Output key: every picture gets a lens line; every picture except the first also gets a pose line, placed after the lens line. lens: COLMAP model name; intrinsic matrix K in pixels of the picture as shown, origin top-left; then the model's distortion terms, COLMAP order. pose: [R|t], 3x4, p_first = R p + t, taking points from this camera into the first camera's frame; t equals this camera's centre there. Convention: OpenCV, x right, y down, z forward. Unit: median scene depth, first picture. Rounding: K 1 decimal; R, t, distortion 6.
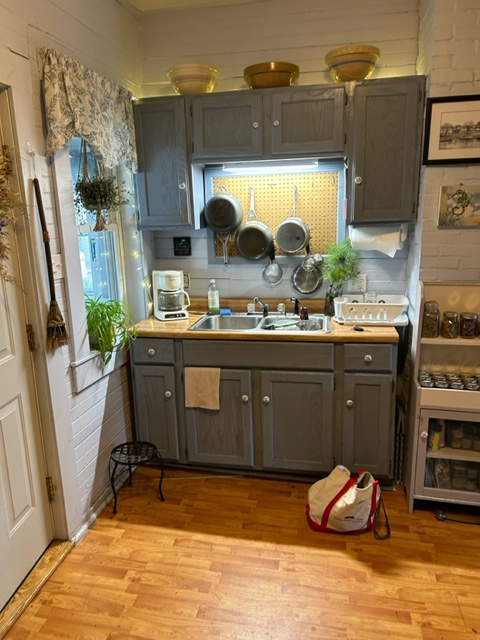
lens RADIAL K [[492.4, 0, 229.9], [0, 492.4, 323.4], [0, 0, 1]] dist [0.070241, -0.082505]
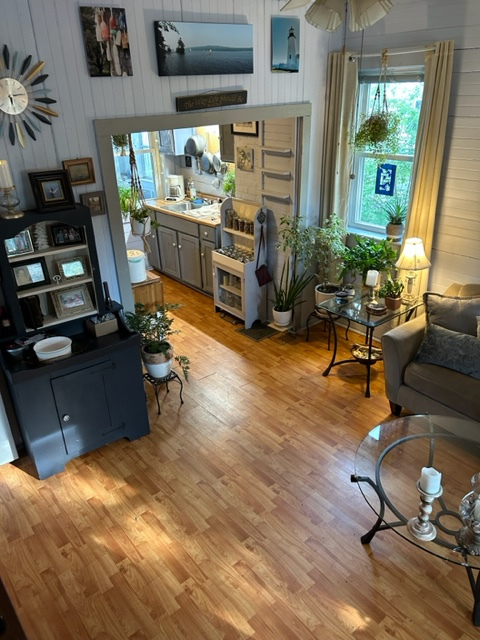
lens RADIAL K [[492.4, 0, 229.9], [0, 492.4, 323.4], [0, 0, 1]] dist [0.070241, -0.082505]
pose [[0.765079, 0.273468, -0.582982, 1.628052], [-0.113049, 0.948323, 0.296485, -0.190670], [0.633935, -0.160929, 0.756458, -0.519617]]
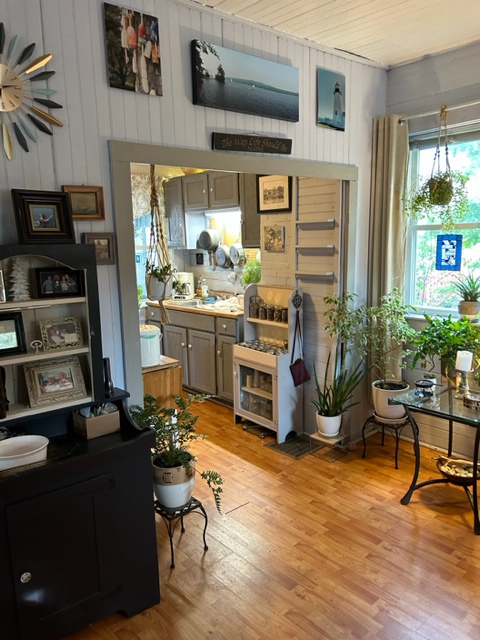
lens RADIAL K [[486.3, 0, 238.3], [0, 486.3, 314.9], [0, 0, 1]] dist [0.067375, -0.086473]
pose [[0.793492, 0.095625, -0.601021, 1.311995], [-0.117968, 0.993015, 0.002246, 0.020513], [0.597038, 0.069119, 0.799230, -0.303230]]
